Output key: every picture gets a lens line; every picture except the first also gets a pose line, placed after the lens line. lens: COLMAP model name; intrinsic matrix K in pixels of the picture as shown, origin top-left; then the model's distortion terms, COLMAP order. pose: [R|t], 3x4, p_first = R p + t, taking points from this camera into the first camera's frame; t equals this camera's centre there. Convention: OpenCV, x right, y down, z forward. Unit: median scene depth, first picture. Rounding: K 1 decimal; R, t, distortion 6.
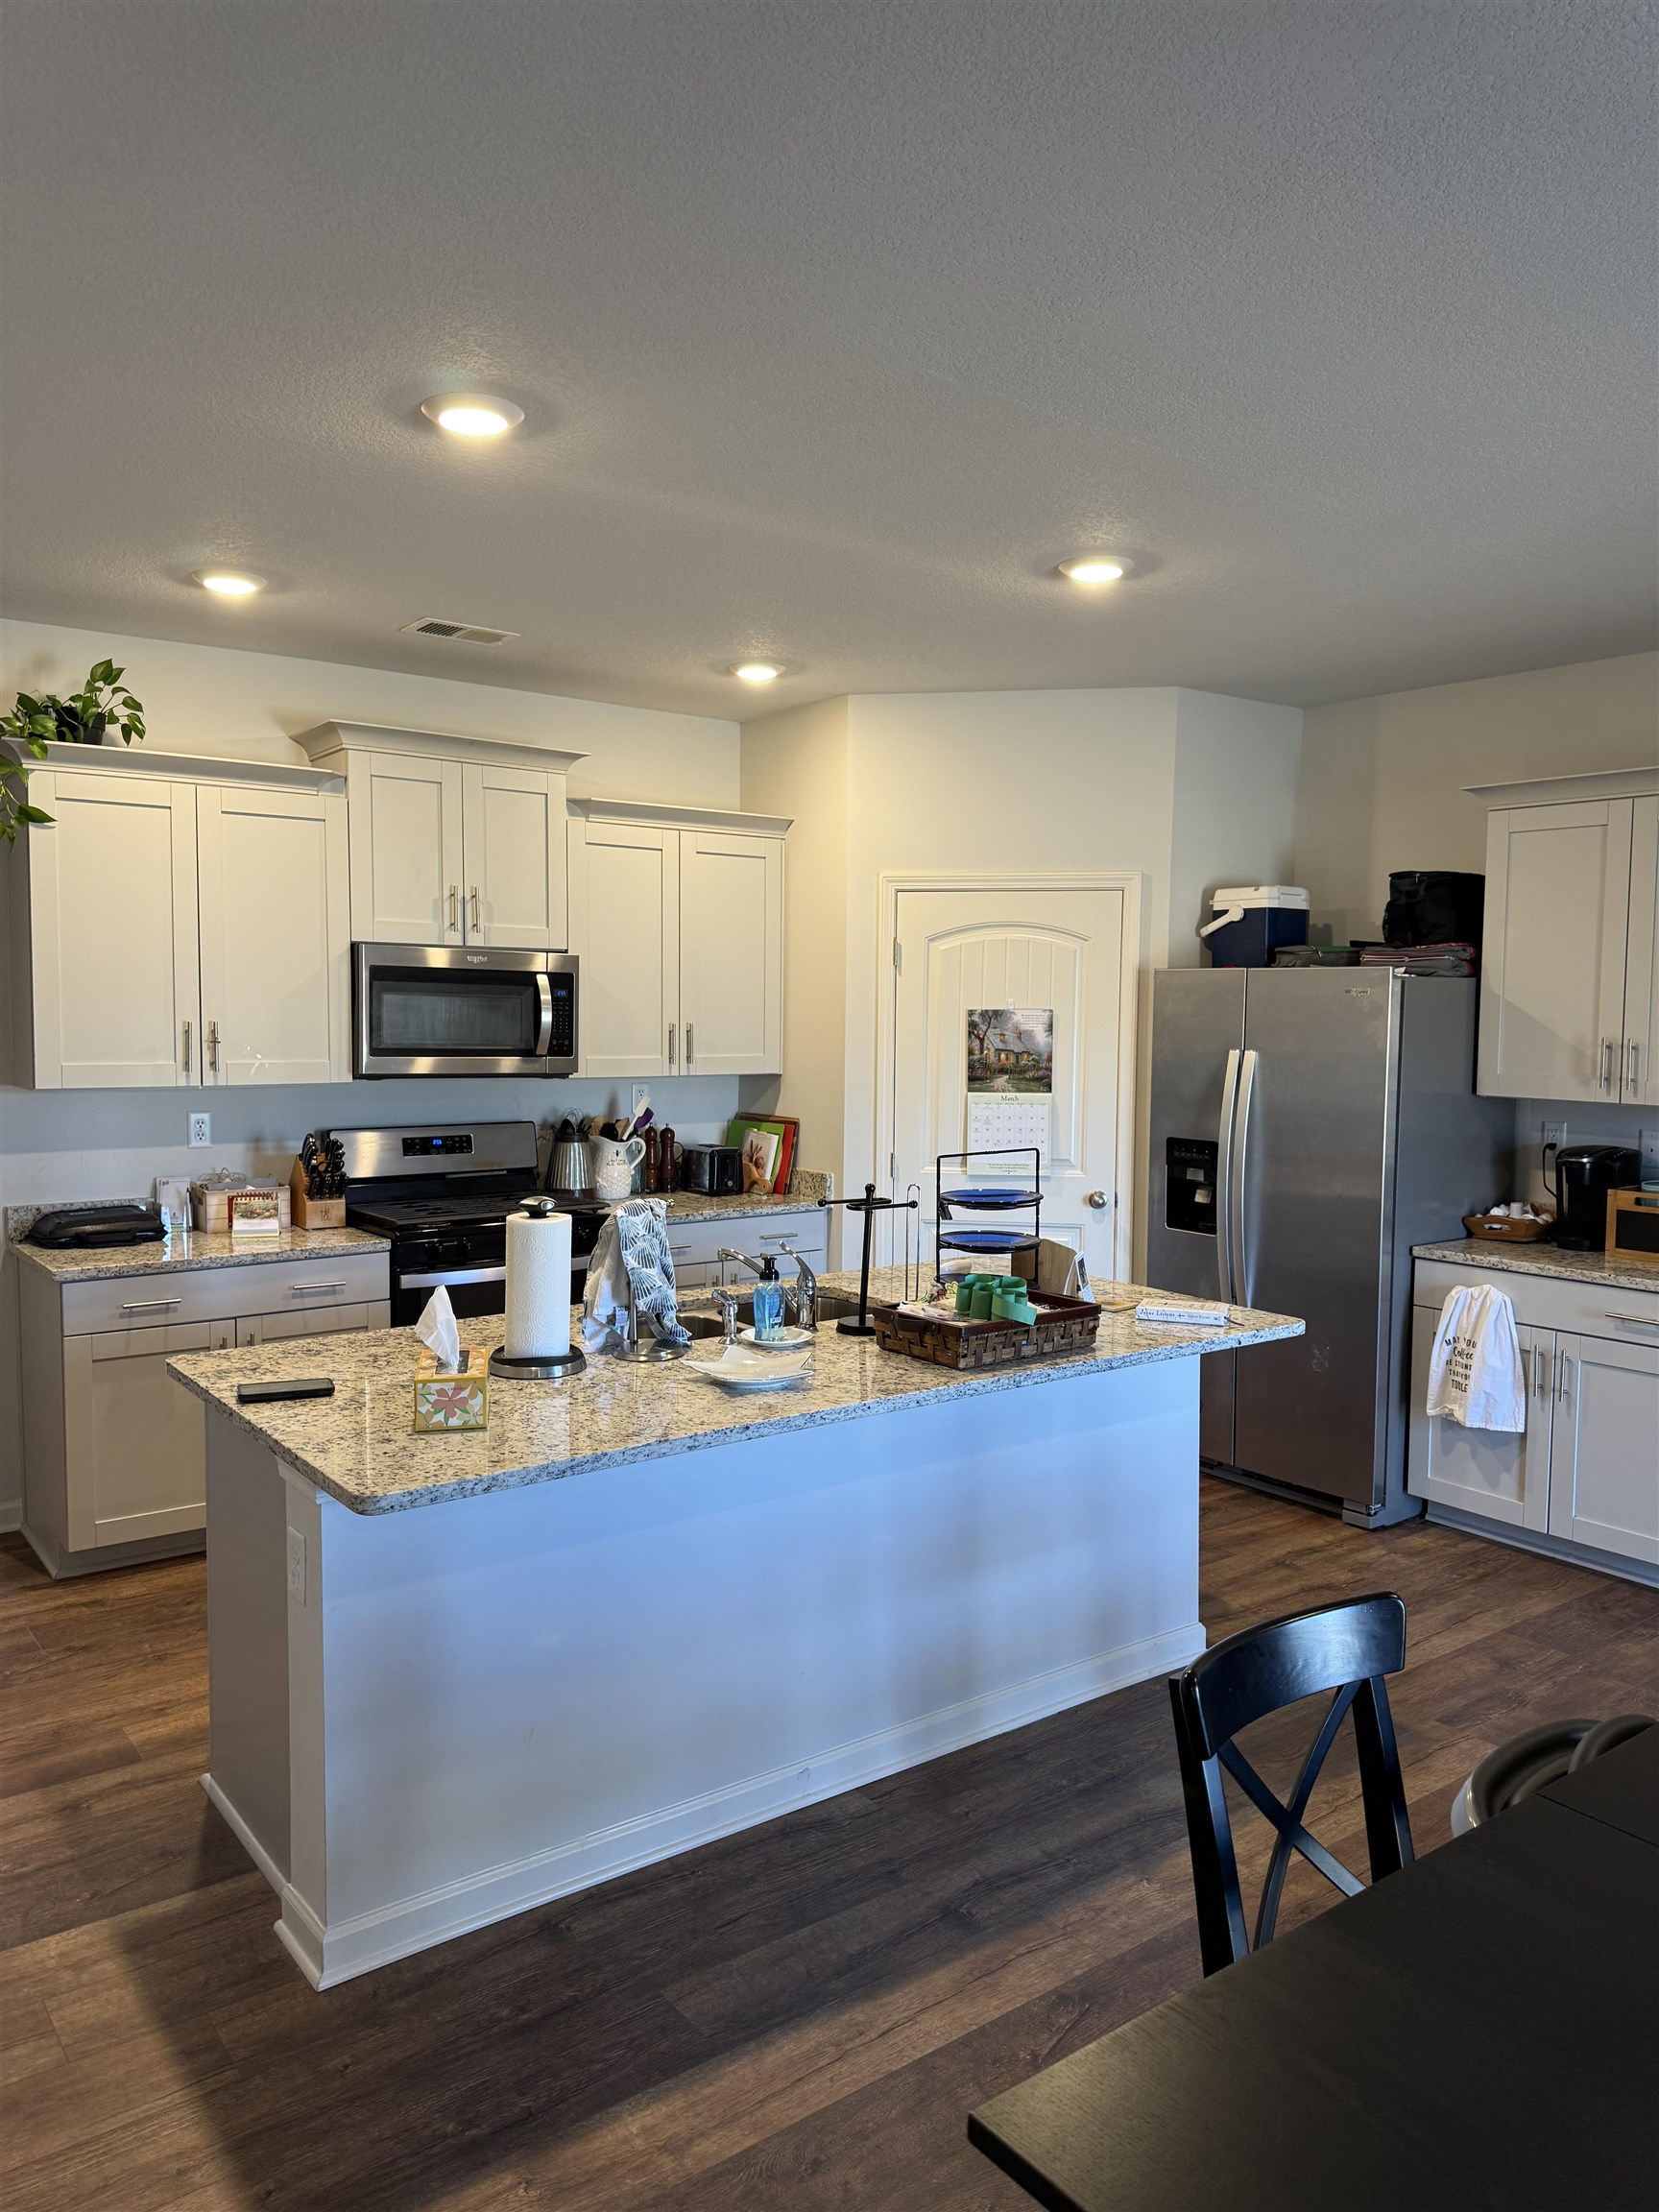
lens RADIAL K [[1580.5, 0, 841.2], [0, 1580.5, 1110.0], [0, 0, 1]] dist [0.071532, -0.032676]
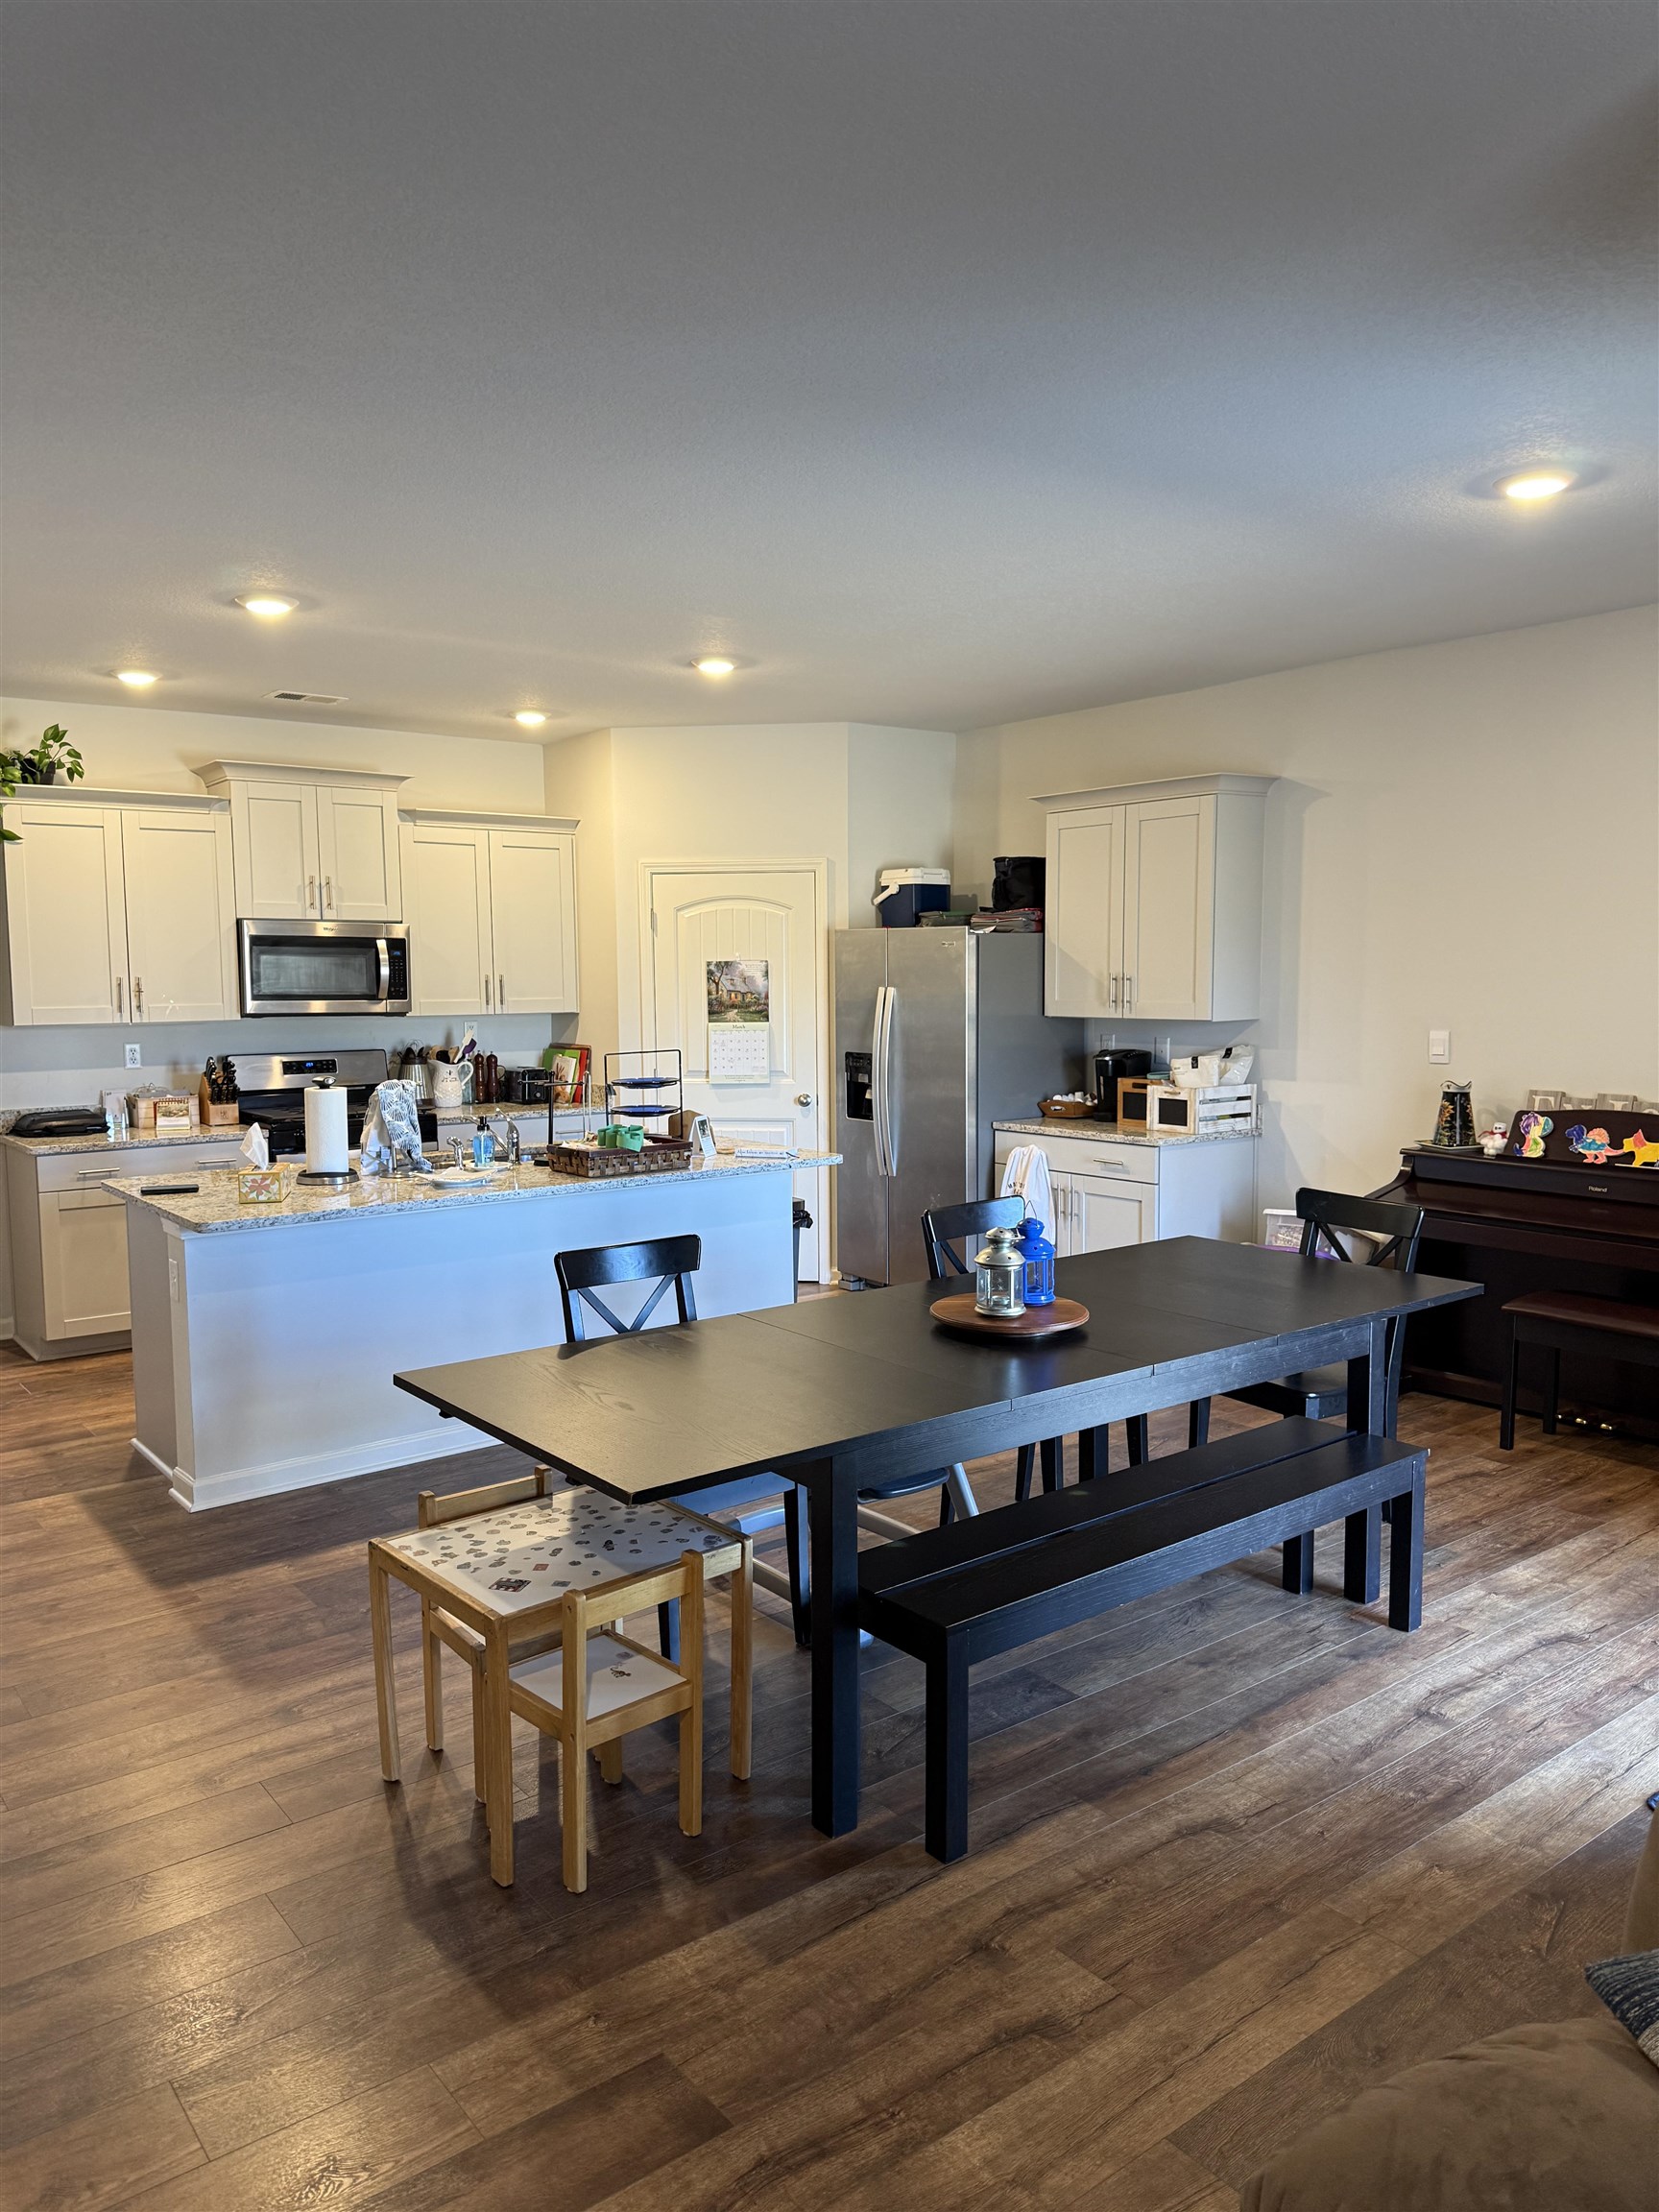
lens RADIAL K [[1580.5, 0, 824.7], [0, 1580.5, 1103.3], [0, 0, 1]] dist [0.071532, -0.032676]
pose [[0.999851, -0.017028, 0.002667, 0.202812], [0.016973, 0.999664, 0.019578, 0.038131], [-0.003000, -0.019530, 0.999805, -0.407747]]
